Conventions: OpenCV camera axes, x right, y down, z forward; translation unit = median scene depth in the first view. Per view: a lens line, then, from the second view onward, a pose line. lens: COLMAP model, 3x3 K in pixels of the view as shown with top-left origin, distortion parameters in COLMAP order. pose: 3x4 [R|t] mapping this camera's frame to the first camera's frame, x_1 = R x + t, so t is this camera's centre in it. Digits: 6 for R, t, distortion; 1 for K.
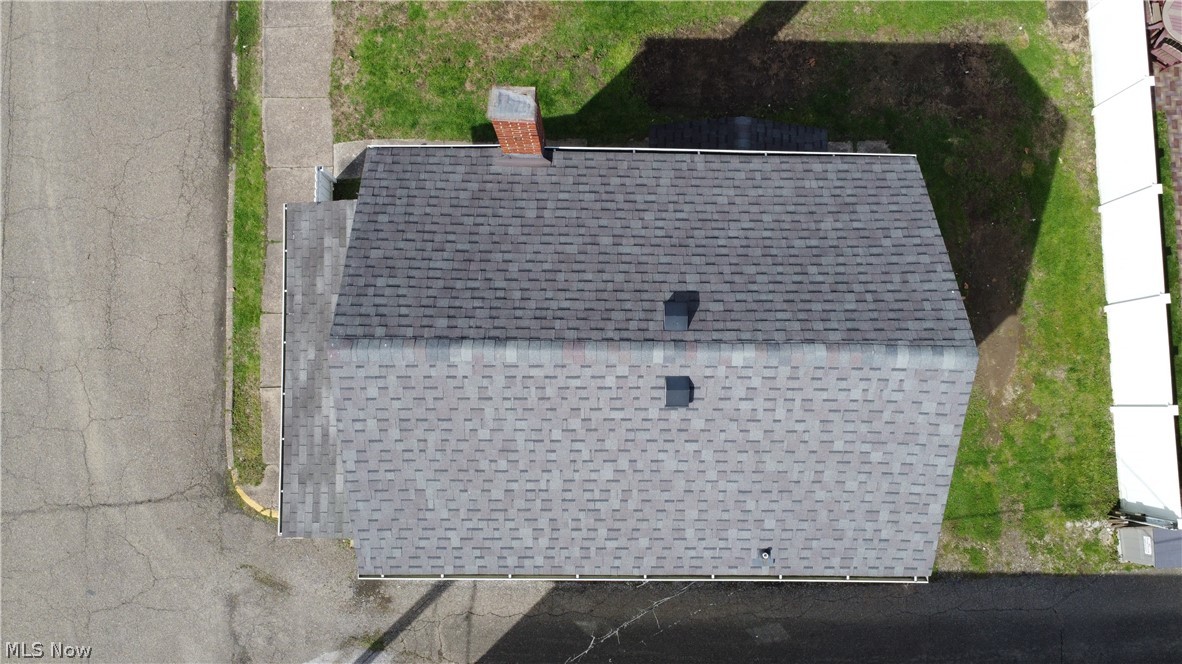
lens RADIAL K [[888.3, 0, 591.0], [0, 888.3, 332.0], [0, 0, 1]] dist [-0.000727, 0.000644]
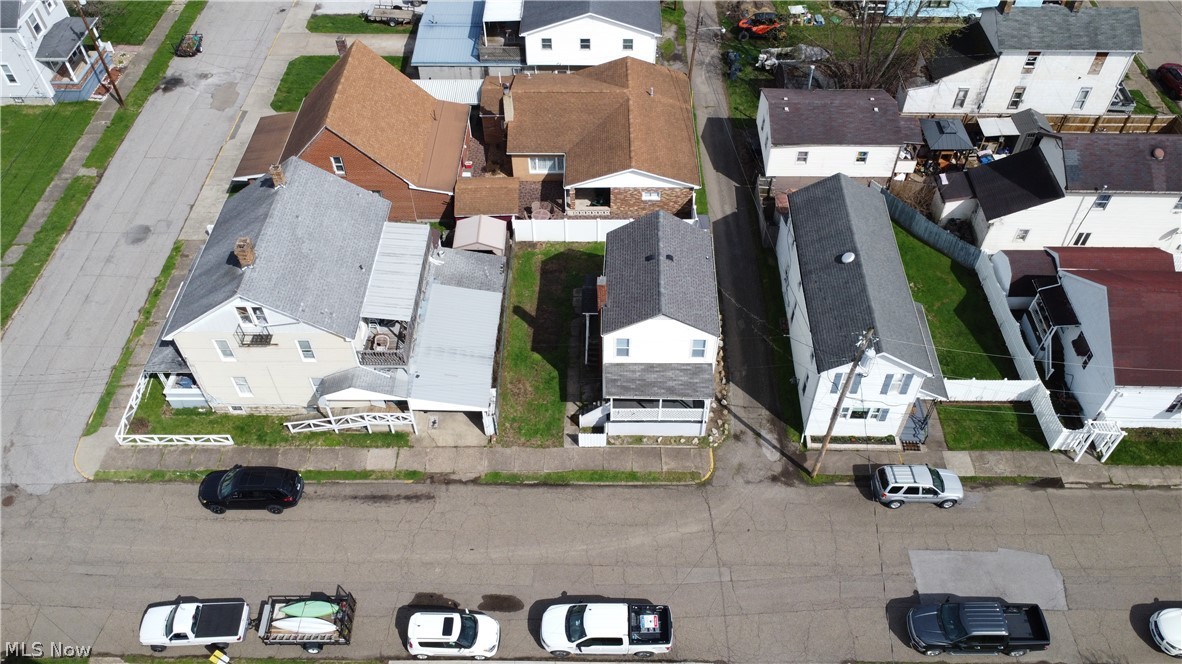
lens RADIAL K [[888.3, 0, 591.0], [0, 888.3, 332.0], [0, 0, 1]] dist [-0.000727, 0.000644]
pose [[0.029457, -0.742103, 0.669639, -1.804582], [0.997017, 0.069629, 0.033306, -0.253857], [-0.071342, 0.666660, 0.741940, -1.133309]]
